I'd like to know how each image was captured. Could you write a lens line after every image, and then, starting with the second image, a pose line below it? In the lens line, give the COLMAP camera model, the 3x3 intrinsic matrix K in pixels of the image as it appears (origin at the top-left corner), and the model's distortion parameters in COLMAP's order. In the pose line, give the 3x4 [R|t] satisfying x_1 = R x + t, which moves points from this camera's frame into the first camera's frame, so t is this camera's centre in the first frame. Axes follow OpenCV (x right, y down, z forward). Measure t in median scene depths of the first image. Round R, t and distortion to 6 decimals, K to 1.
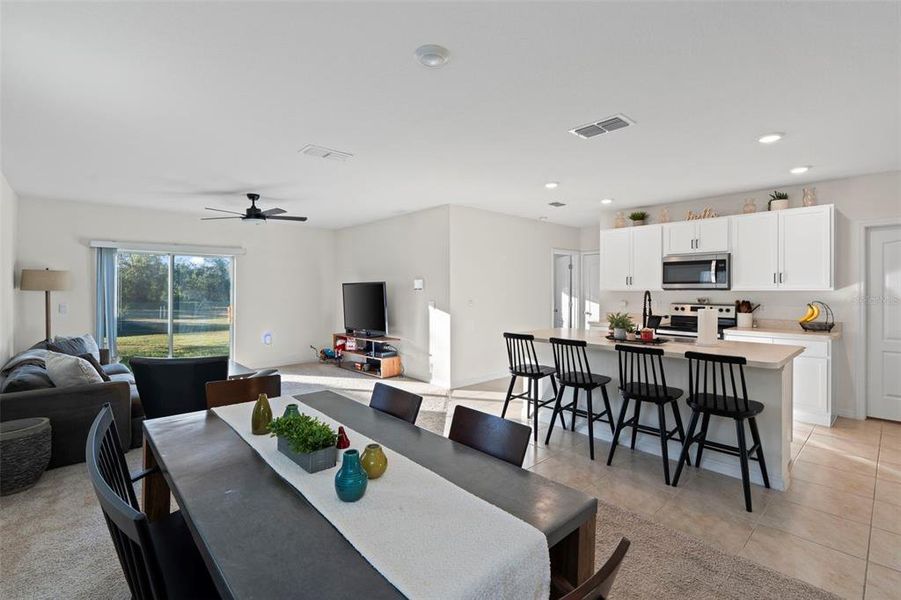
lens RADIAL K [[411.5, 0, 446.8], [0, 411.5, 294.5], [0, 0, 1]] dist [0.000850, -0.000081]
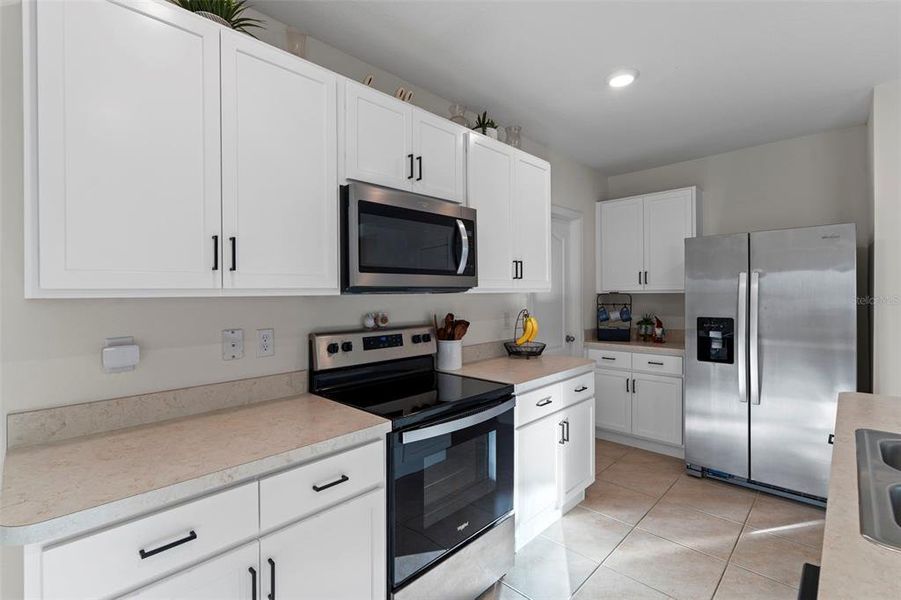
lens RADIAL K [[411.0, 0, 449.2], [0, 411.0, 296.8], [0, 0, 1]] dist [0.000320, 0.000096]
pose [[-0.064415, -0.007674, 0.997894, 0.295757], [0.022339, 0.999709, 0.009130, -0.012476], [-0.997673, 0.022881, -0.064225, 1.269093]]
